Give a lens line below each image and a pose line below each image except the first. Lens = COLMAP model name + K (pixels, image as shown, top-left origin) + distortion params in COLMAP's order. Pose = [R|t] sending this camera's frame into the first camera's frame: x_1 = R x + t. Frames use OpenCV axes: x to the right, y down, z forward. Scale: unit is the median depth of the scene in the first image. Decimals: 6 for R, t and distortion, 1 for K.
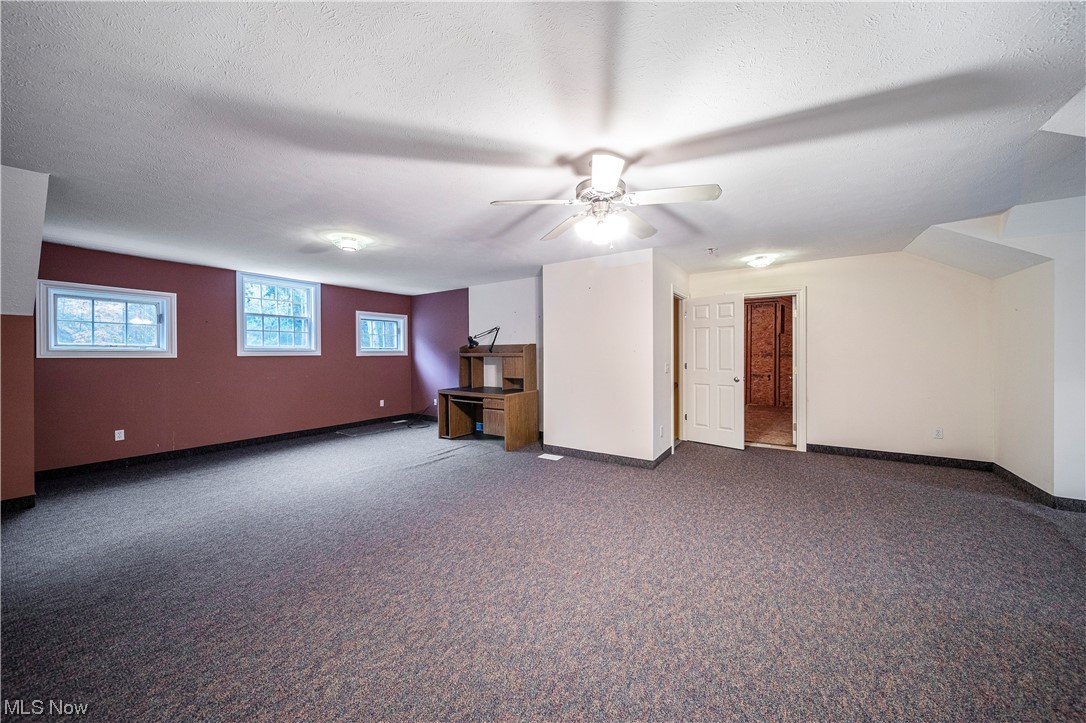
lens RADIAL K [[379.2, 0, 539.5], [0, 379.2, 359.5], [0, 0, 1]] dist [-0.001016, -0.000335]
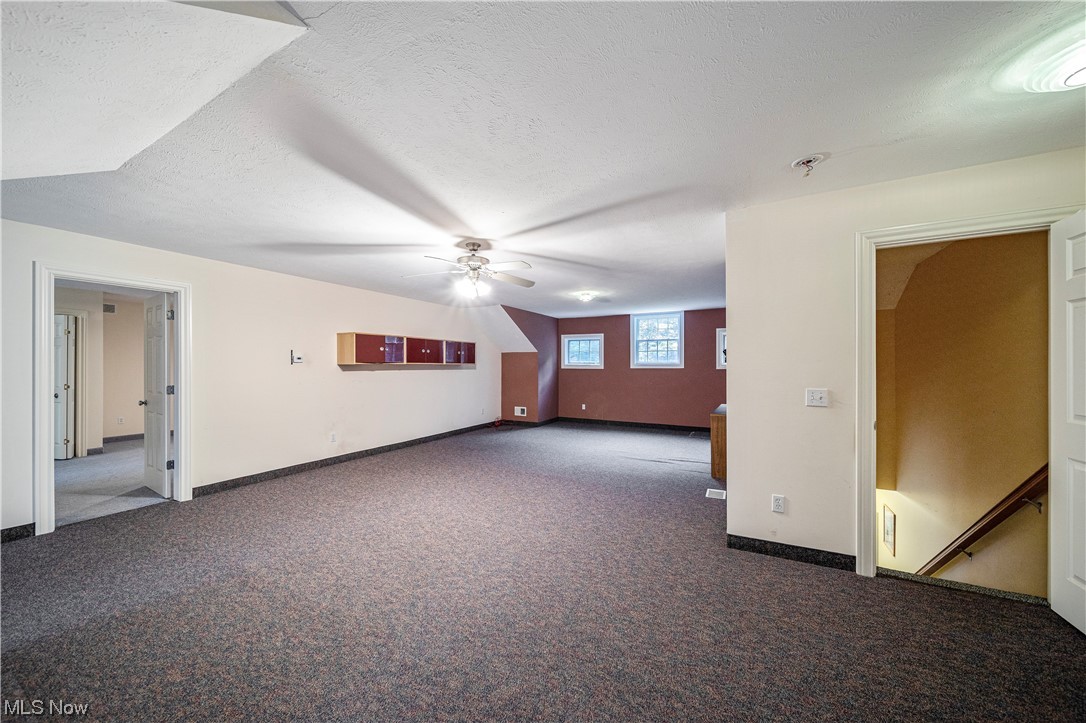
lens RADIAL K [[379.2, 0, 539.1], [0, 379.2, 363.5], [0, 0, 1]] dist [-0.001016, -0.000335]
pose [[0.083118, -0.004406, -0.996530, 1.076289], [-0.013283, 0.999896, -0.005529, -0.020404], [0.996451, 0.013697, 0.083051, 0.717557]]
